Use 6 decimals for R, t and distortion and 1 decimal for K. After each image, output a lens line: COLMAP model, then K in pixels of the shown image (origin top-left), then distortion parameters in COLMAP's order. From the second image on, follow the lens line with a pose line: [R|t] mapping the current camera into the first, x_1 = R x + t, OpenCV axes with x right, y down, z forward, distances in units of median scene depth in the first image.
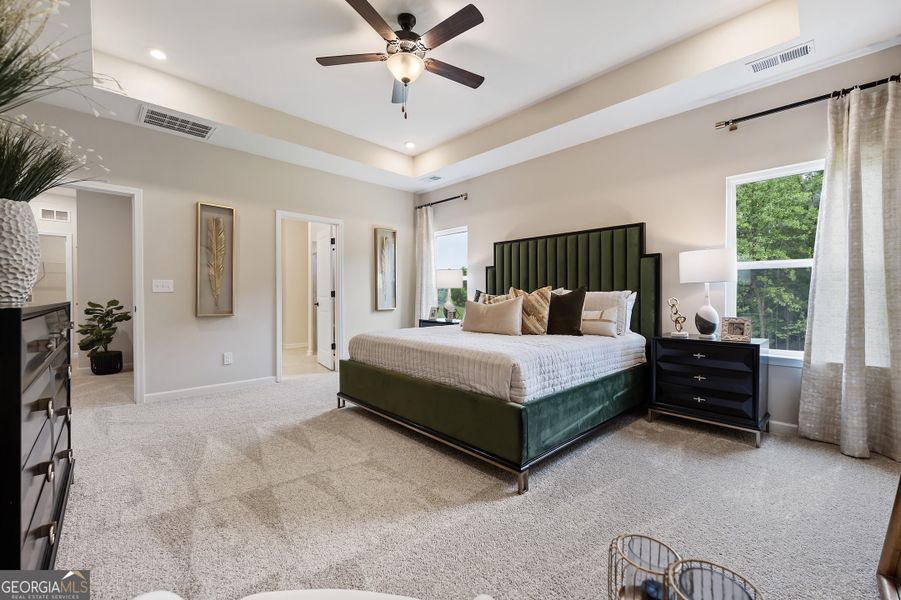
lens RADIAL K [[353.4, 0, 478.7], [0, 353.4, 295.9], [0, 0, 1]] dist [-0.001601, -0.000141]
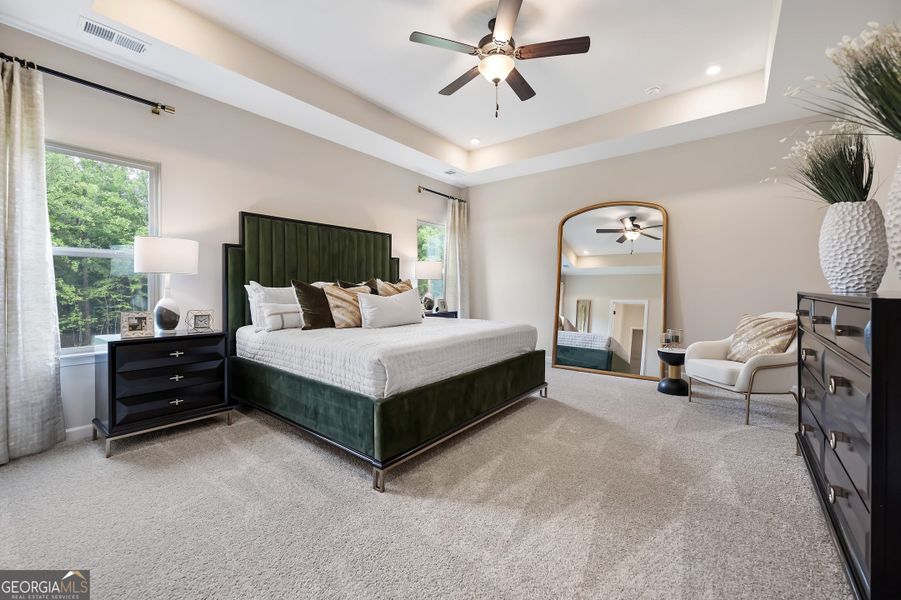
lens RADIAL K [[367.5, 0, 450.5], [0, 367.5, 300.0], [0, 0, 1]] dist [-0.000665, -0.000038]
pose [[-0.092334, -0.029515, 0.995291, -1.141036], [0.004309, 0.999539, 0.030040, 0.004757], [-0.995719, 0.007062, -0.092164, 1.049936]]
